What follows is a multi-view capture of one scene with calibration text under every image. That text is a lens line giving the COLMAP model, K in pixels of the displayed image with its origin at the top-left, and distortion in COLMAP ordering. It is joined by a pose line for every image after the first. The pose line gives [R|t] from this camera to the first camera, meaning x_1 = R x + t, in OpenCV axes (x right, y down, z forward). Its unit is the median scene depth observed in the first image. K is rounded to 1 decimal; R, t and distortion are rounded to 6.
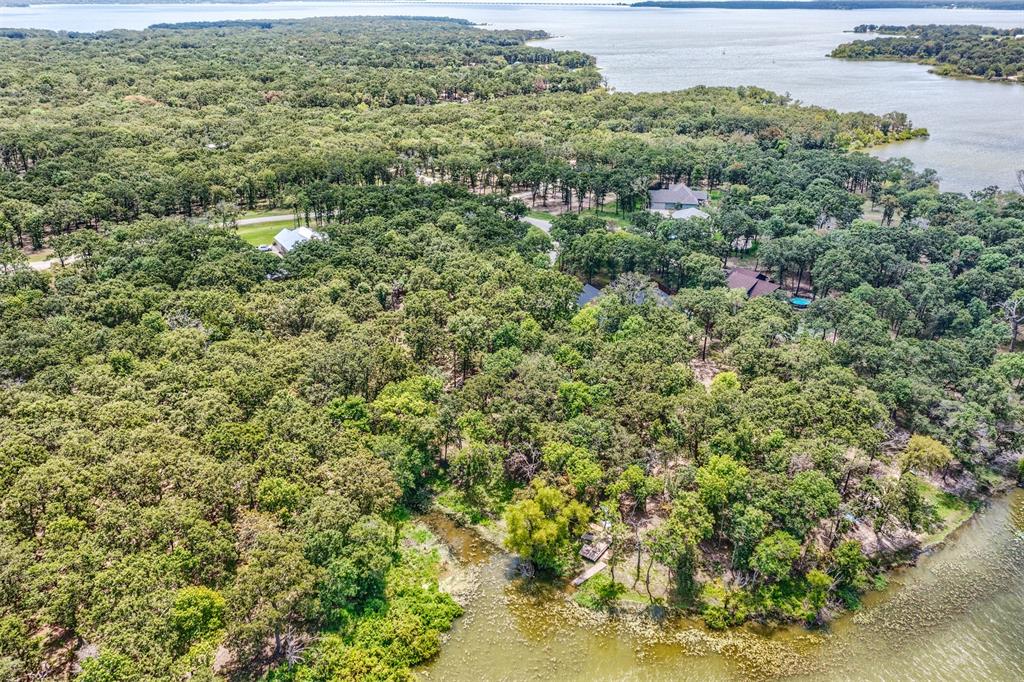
lens RADIAL K [[823.2, 0, 478.1], [0, 823.2, 343.6], [0, 0, 1]] dist [-0.005898, 0.008887]
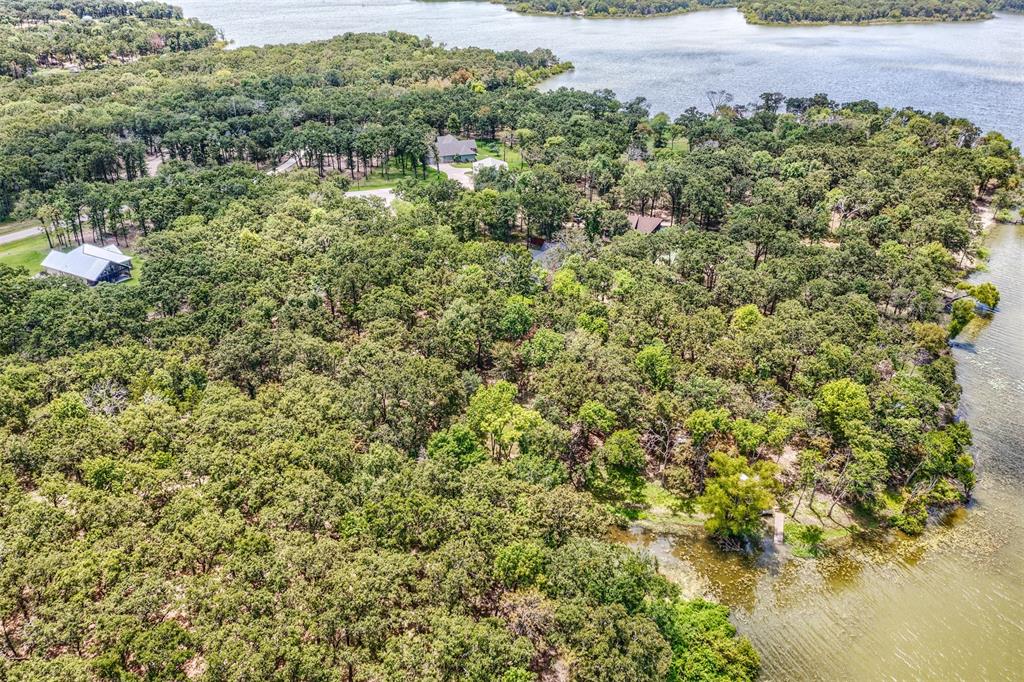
lens RADIAL K [[819.1, 0, 490.1], [0, 819.1, 346.6], [0, 0, 1]] dist [-0.001438, 0.004210]
pose [[0.849030, -0.234475, 0.473465, -0.430846], [0.205050, 0.972122, 0.113726, -0.089875], [-0.486932, 0.000528, 0.873440, 0.215579]]
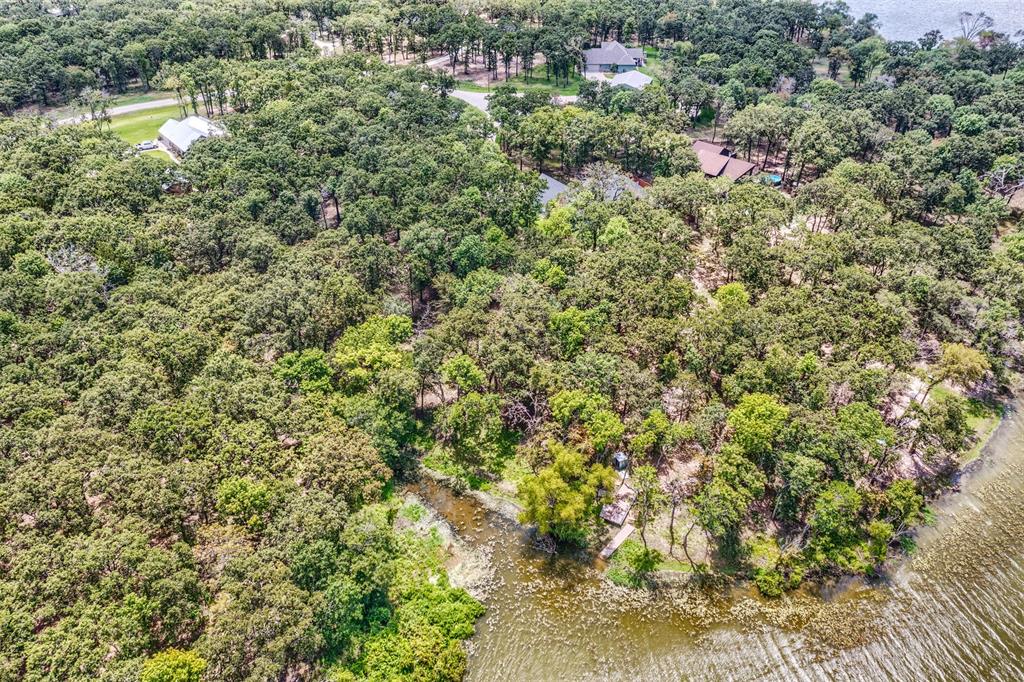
lens RADIAL K [[819.1, 0, 490.1], [0, 819.1, 346.6], [0, 0, 1]] dist [-0.001438, 0.004210]
pose [[0.987077, -0.091908, 0.131271, -0.068762], [0.067285, 0.981176, 0.181016, -0.066139], [-0.145437, -0.169844, 0.974680, 0.149737]]
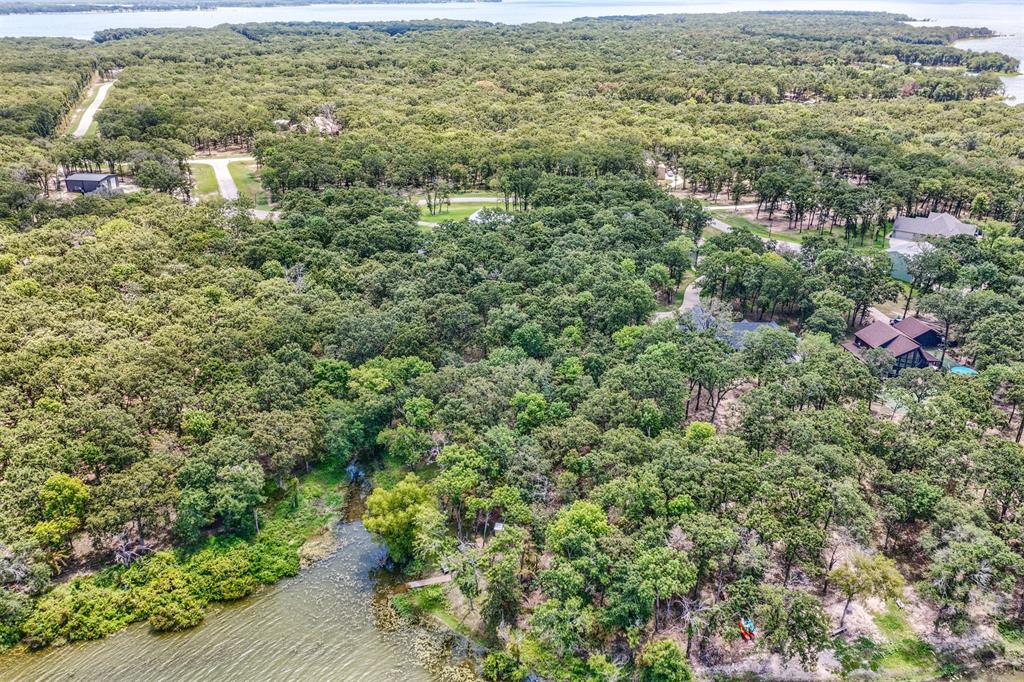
lens RADIAL K [[819.1, 0, 490.1], [0, 819.1, 346.6], [0, 0, 1]] dist [-0.001438, 0.004210]
pose [[0.872744, 0.188035, -0.450512, 0.420808], [-0.183851, 0.981497, 0.053499, -0.039335], [0.452236, 0.036136, 0.891166, 0.122300]]
